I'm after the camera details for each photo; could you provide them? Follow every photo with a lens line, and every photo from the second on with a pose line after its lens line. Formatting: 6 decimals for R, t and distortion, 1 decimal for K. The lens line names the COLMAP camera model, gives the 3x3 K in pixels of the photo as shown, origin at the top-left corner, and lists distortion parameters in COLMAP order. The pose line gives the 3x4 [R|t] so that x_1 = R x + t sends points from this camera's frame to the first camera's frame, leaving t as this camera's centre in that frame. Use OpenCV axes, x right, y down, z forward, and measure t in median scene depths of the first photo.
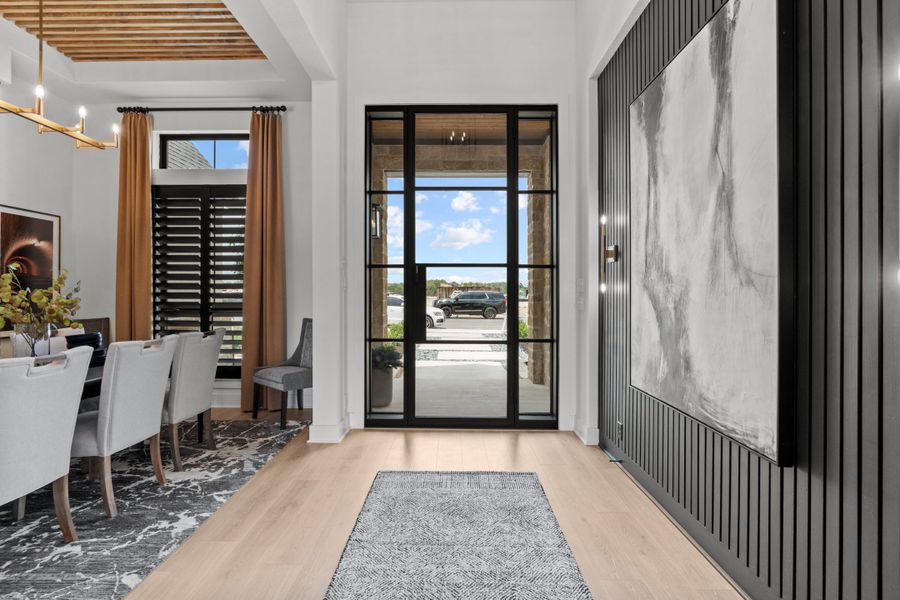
lens RADIAL K [[406.7, 0, 443.4], [0, 406.7, 292.3], [0, 0, 1]] dist [-0.004757, 0.000227]
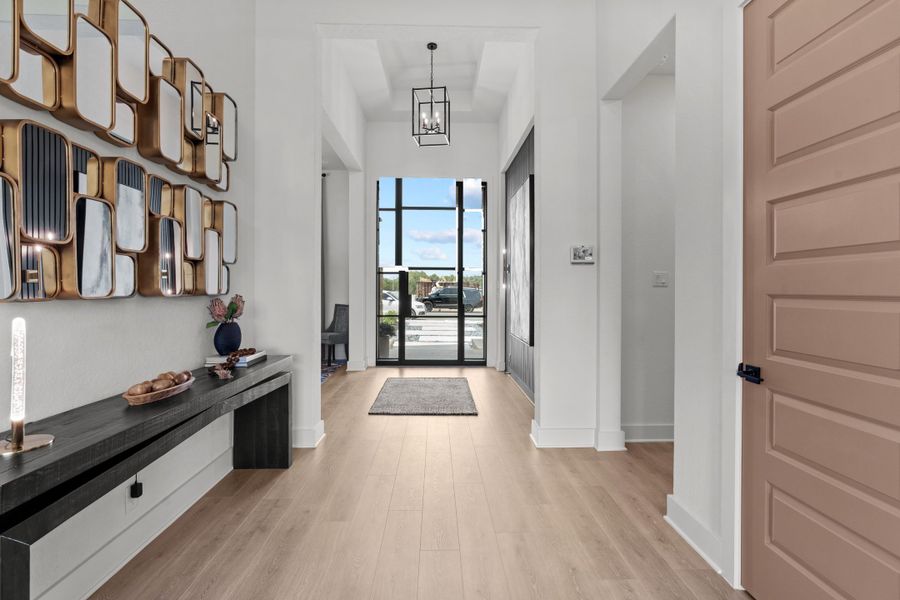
lens RADIAL K [[406.7, 0, 443.4], [0, 406.7, 292.3], [0, 0, 1]] dist [-0.004757, 0.000227]
pose [[0.999107, 0.002771, 0.042158, 0.019221], [-0.003206, 0.999942, 0.010250, -0.001343], [-0.042128, -0.010376, 0.999058, -0.725616]]
